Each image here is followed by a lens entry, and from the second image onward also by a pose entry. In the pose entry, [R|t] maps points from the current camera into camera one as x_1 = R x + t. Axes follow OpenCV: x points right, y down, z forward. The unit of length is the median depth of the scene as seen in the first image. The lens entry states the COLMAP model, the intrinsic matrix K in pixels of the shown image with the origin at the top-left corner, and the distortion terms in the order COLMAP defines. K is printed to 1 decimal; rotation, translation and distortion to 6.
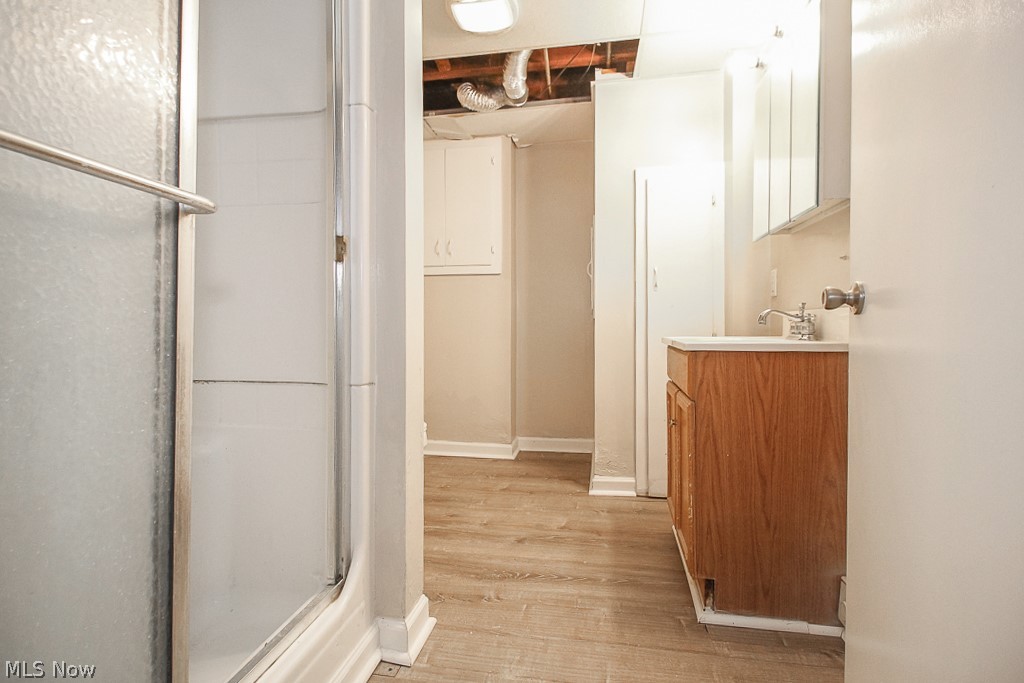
lens RADIAL K [[492.5, 0, 508.3], [0, 492.5, 317.6], [0, 0, 1]] dist [0.000204, -0.000520]
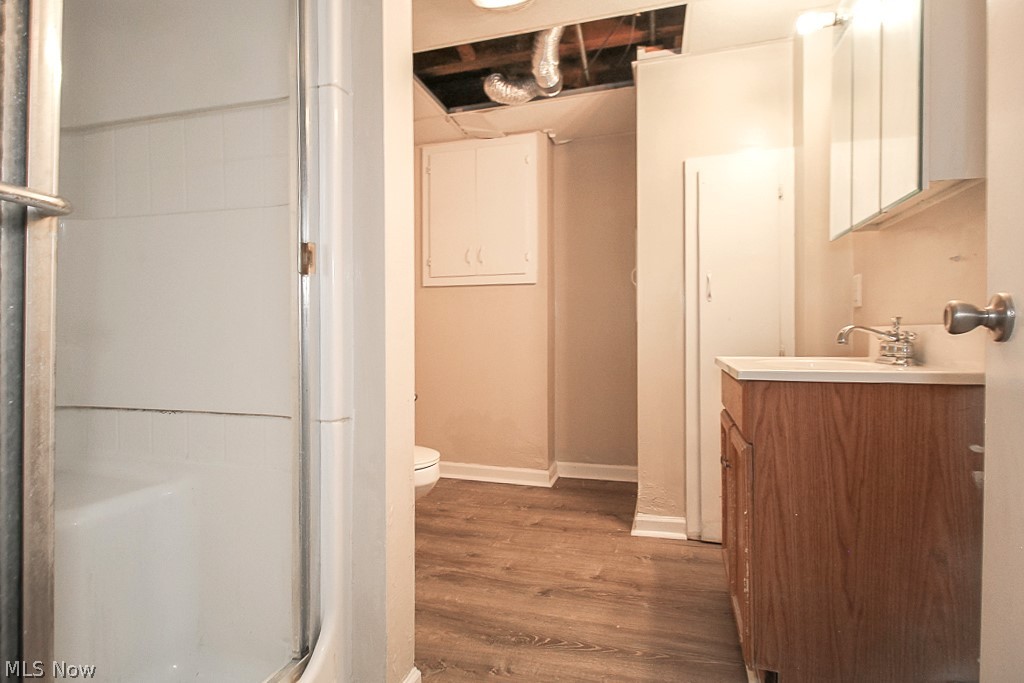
lens RADIAL K [[490.2, 0, 516.6], [0, 490.2, 327.3], [0, 0, 1]] dist [0.009308, -0.012148]
pose [[0.994200, -0.003183, -0.107497, 0.067732], [0.003609, 0.999986, 0.003770, -0.016179], [0.107483, -0.004136, 0.994198, 0.135801]]
